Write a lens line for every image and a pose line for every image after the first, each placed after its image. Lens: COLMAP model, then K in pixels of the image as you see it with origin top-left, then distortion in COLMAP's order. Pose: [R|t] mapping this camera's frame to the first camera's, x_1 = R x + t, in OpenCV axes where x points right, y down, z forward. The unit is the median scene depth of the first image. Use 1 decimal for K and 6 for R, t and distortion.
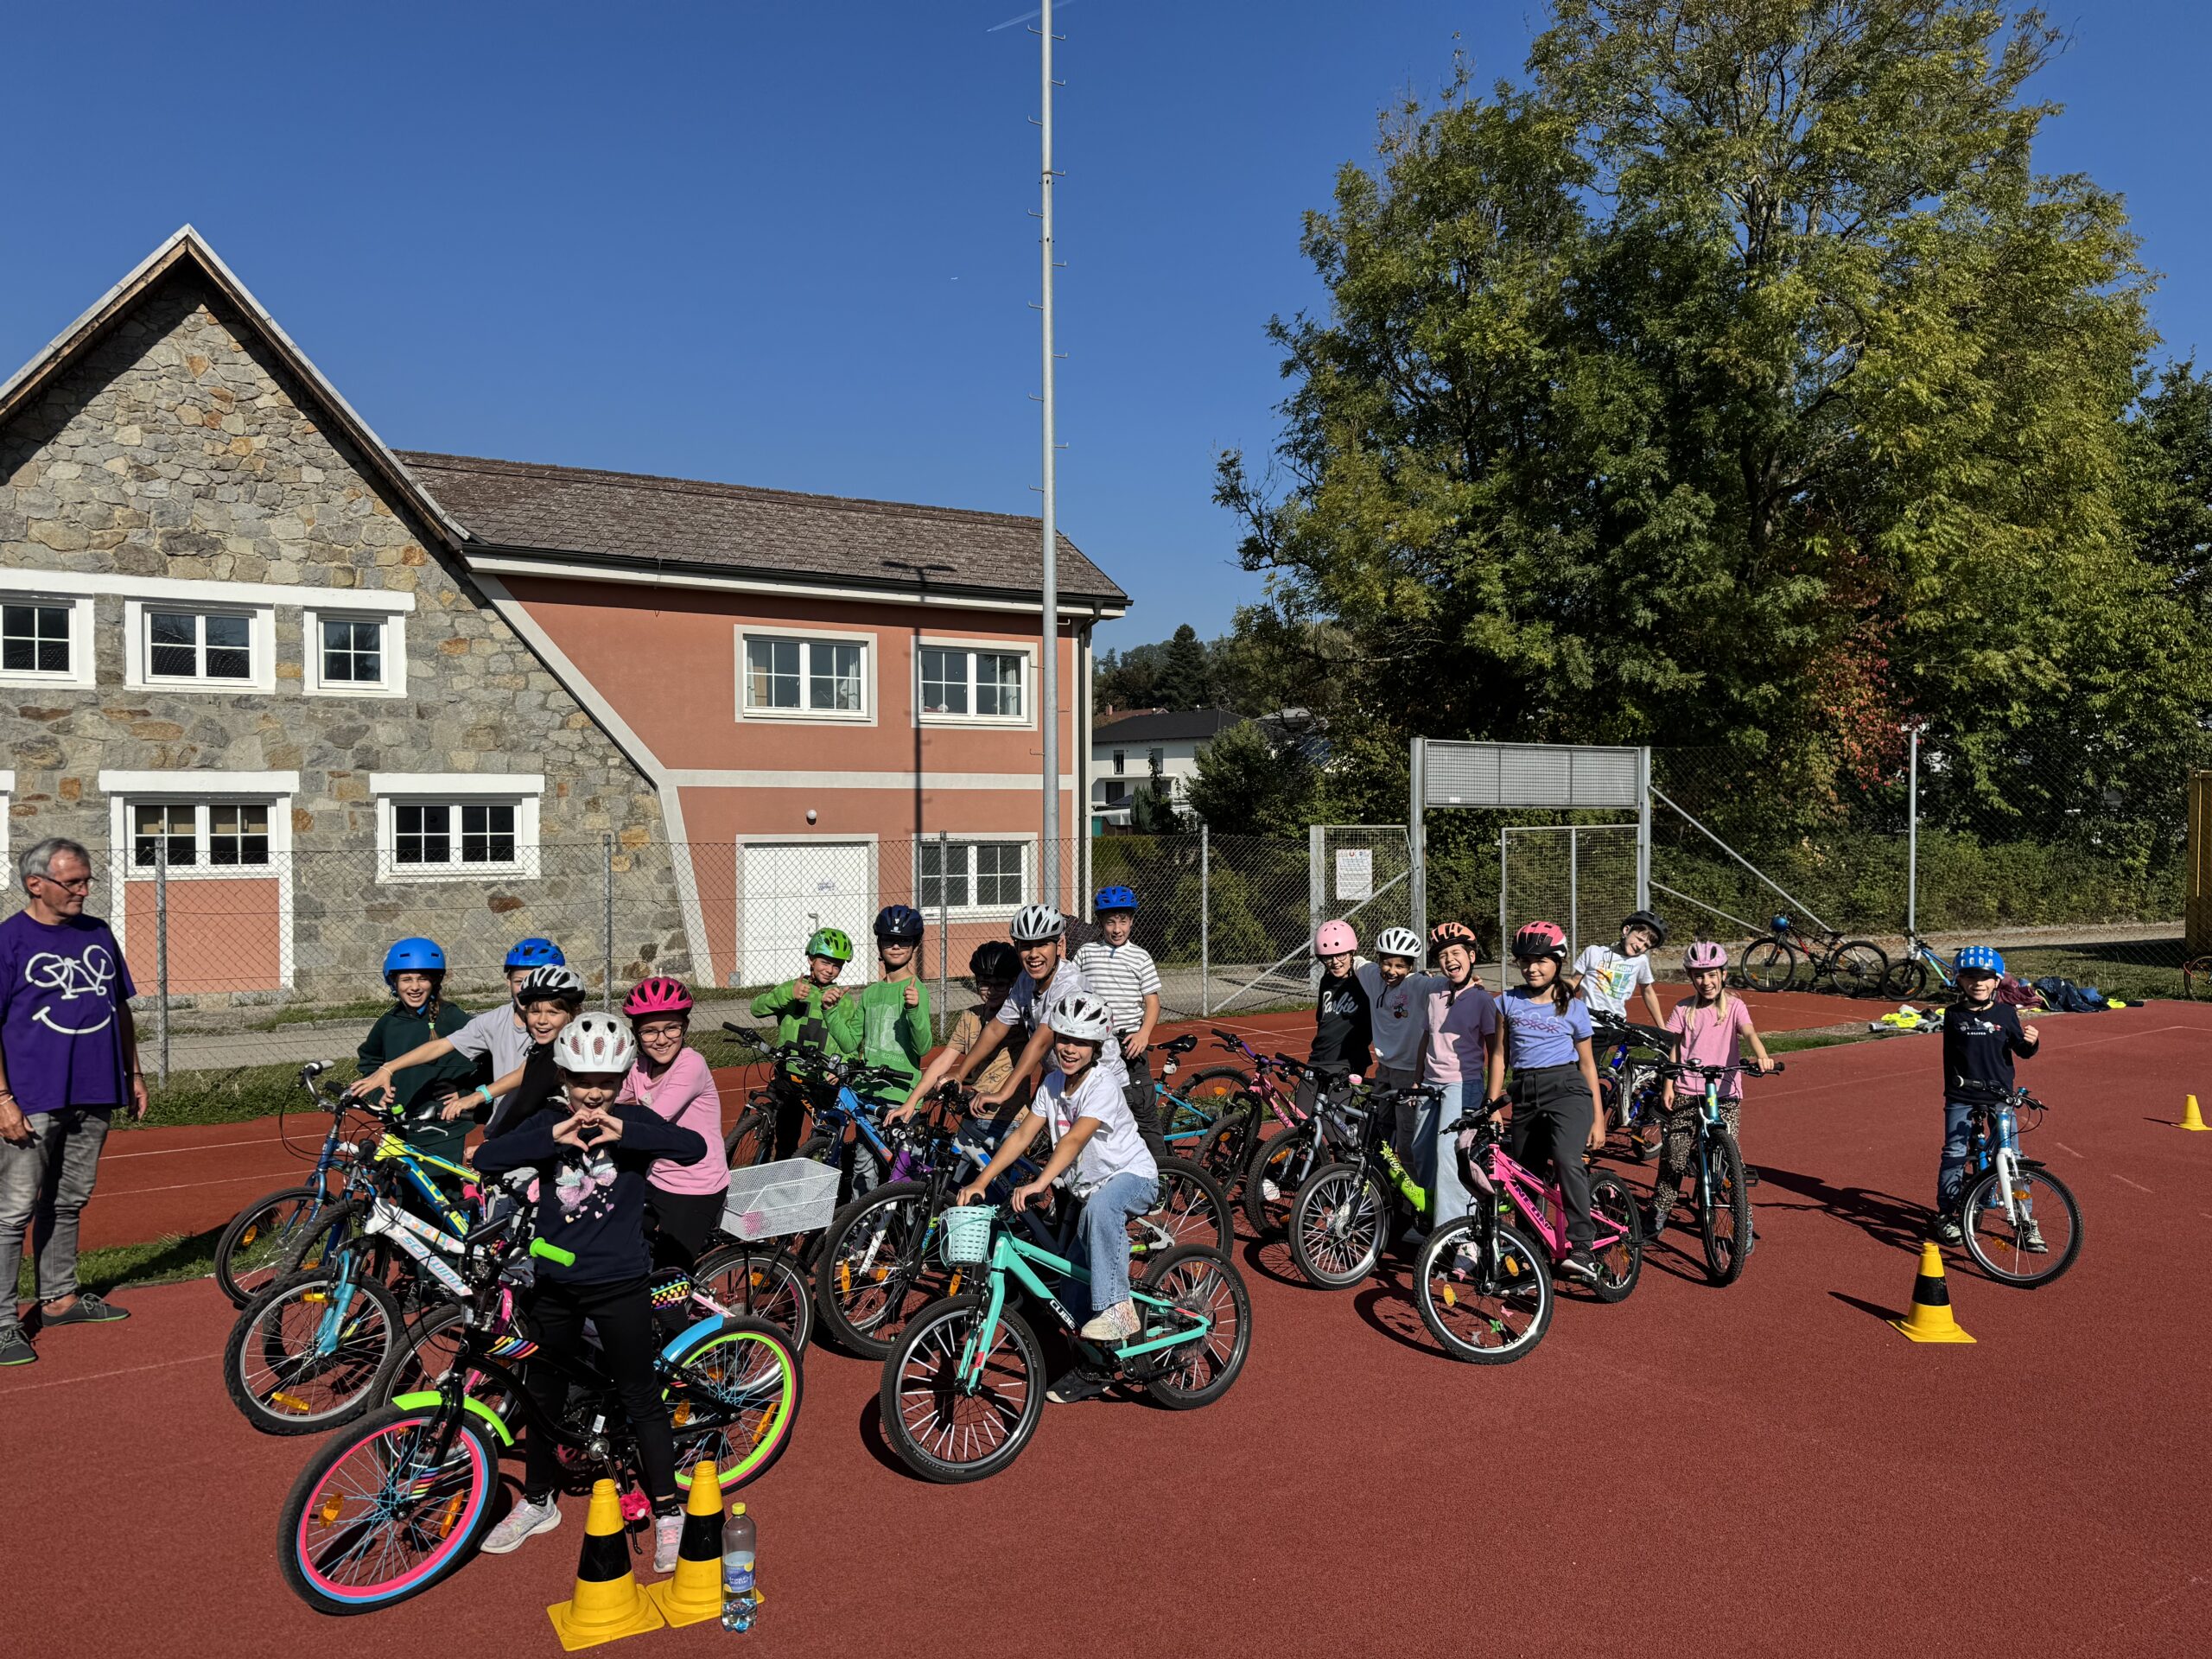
lens RADIAL K [[1504.7, 0, 1126.6], [0, 1504.7, 843.3], [0, 0, 1]] dist [-0.003370, -0.018268]
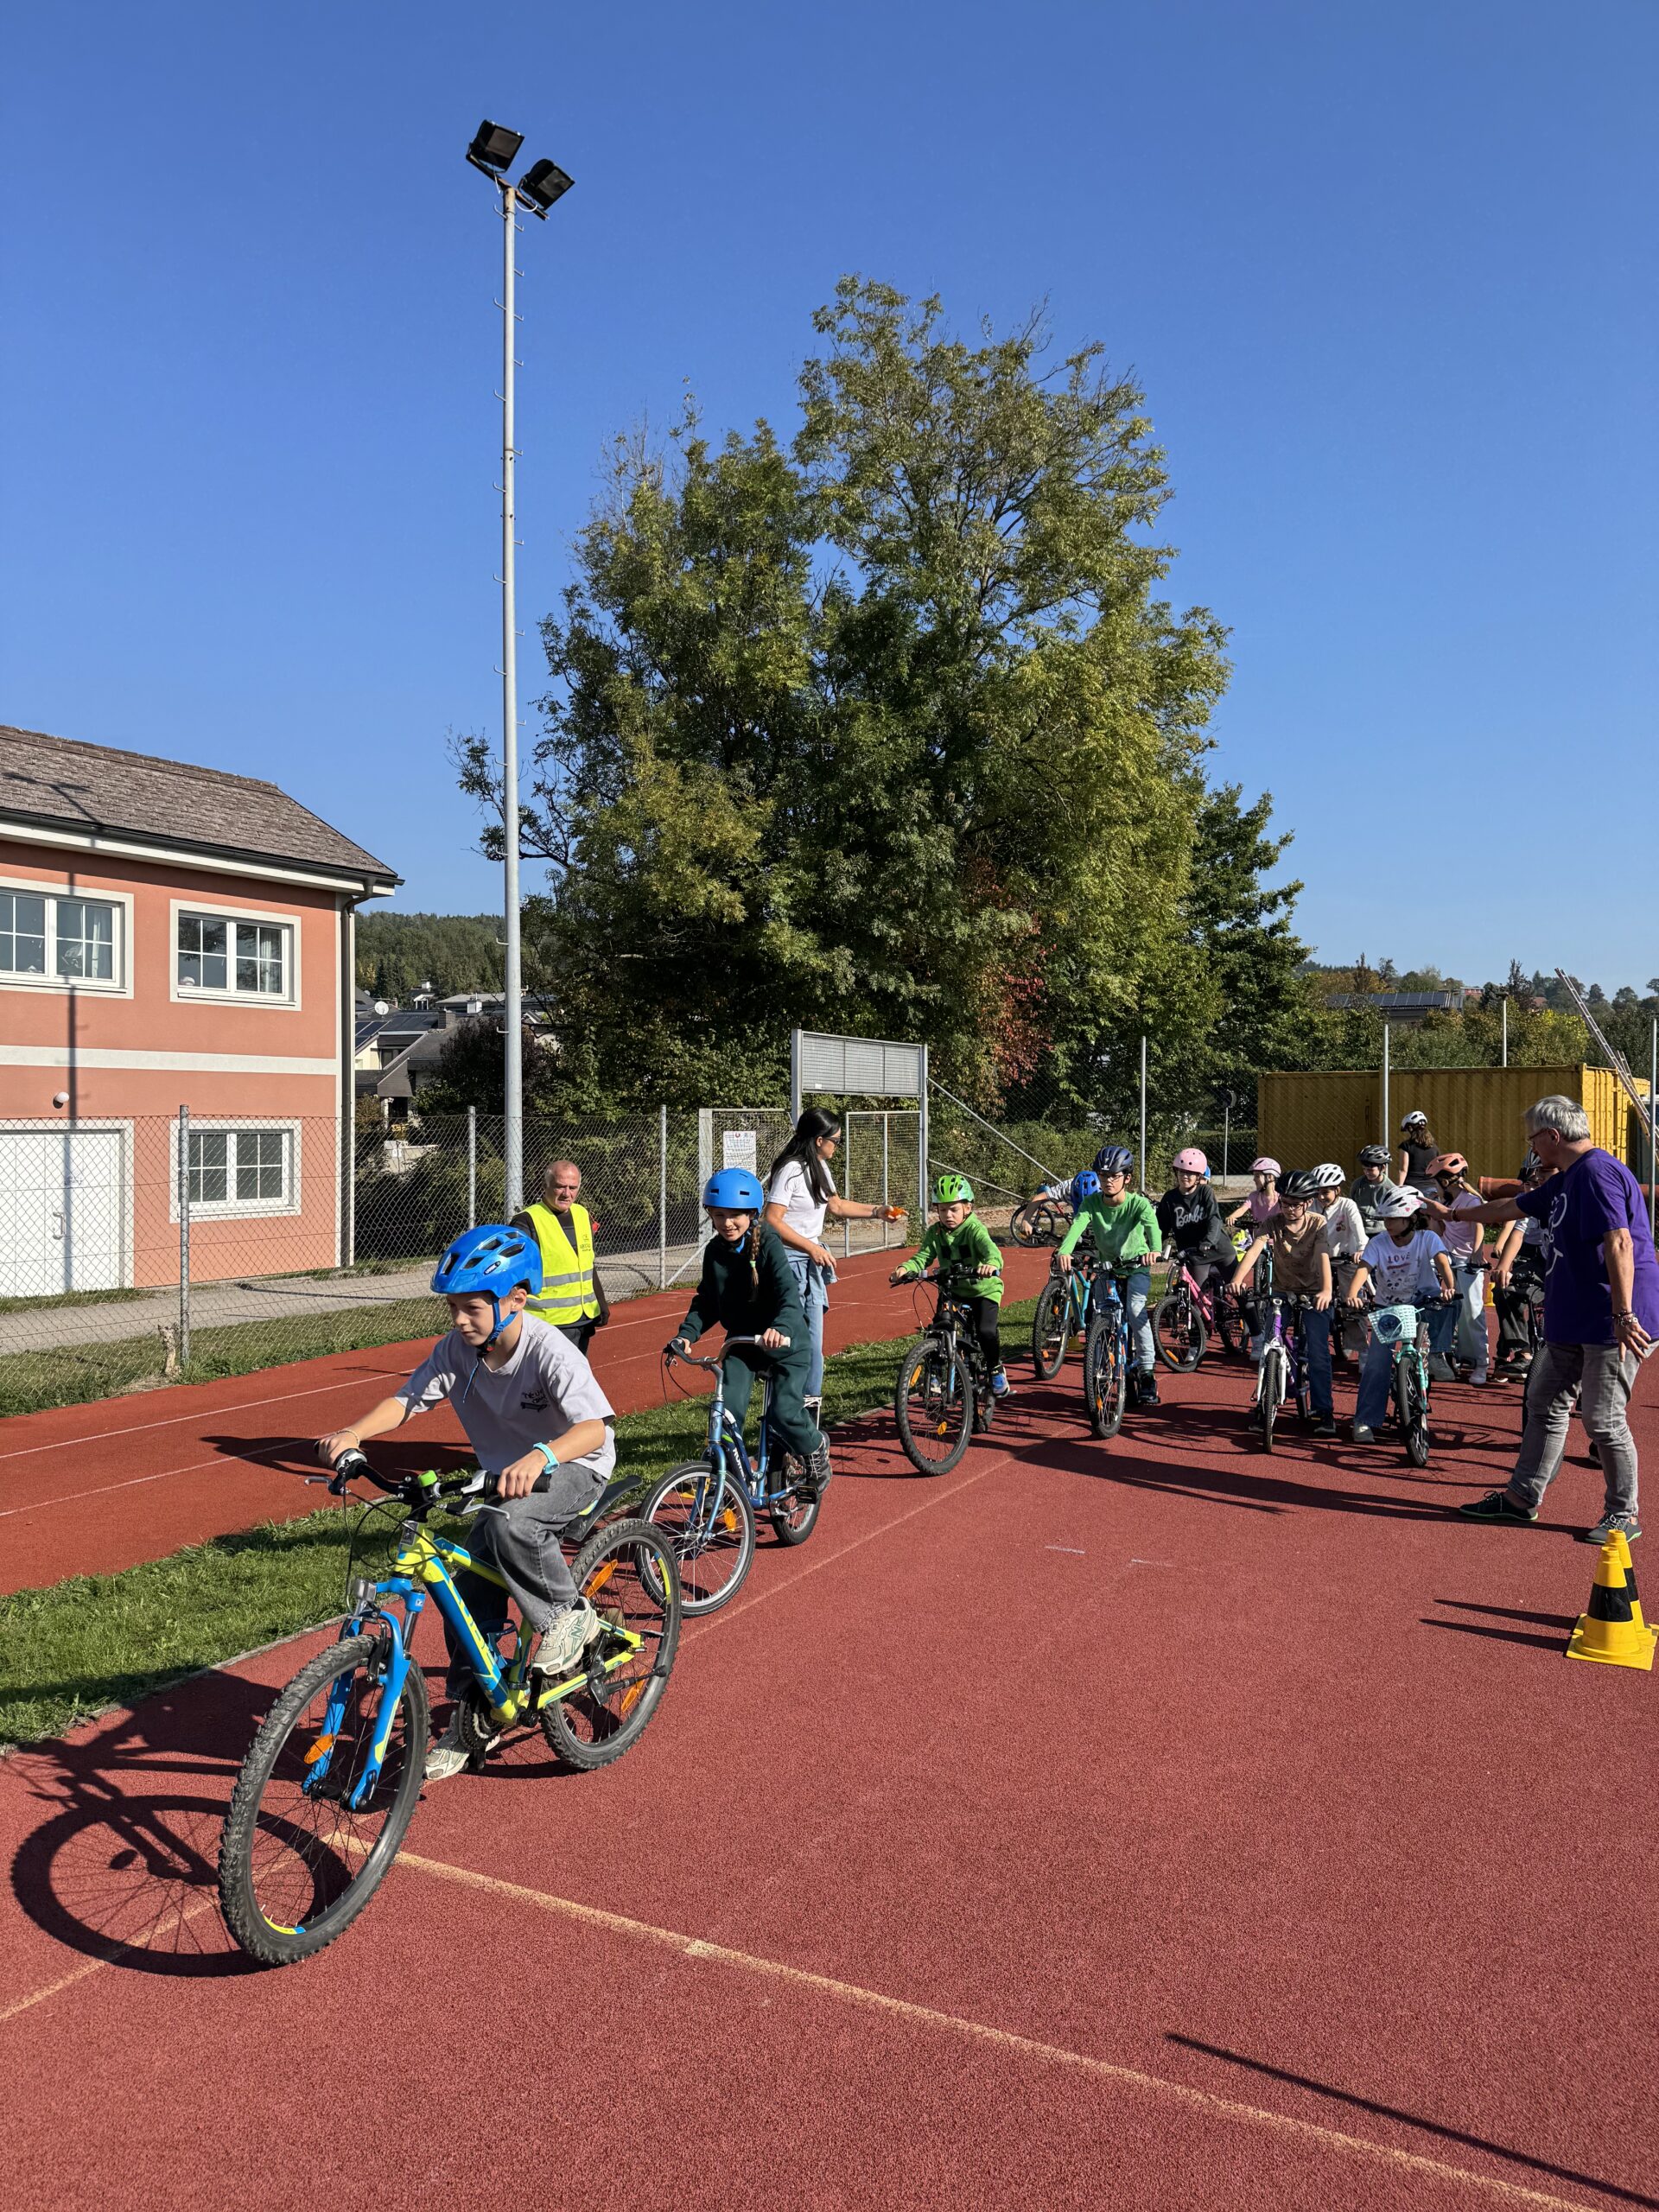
lens RADIAL K [[1504.7, 0, 821.0], [0, 1504.7, 1116.6], [0, 0, 1]] dist [-0.003370, -0.018268]
pose [[0.859384, 0.004714, 0.511308, -0.257189], [0.003377, 0.999883, -0.014895, 0.005757], [-0.511319, 0.014527, 0.859268, 0.035058]]
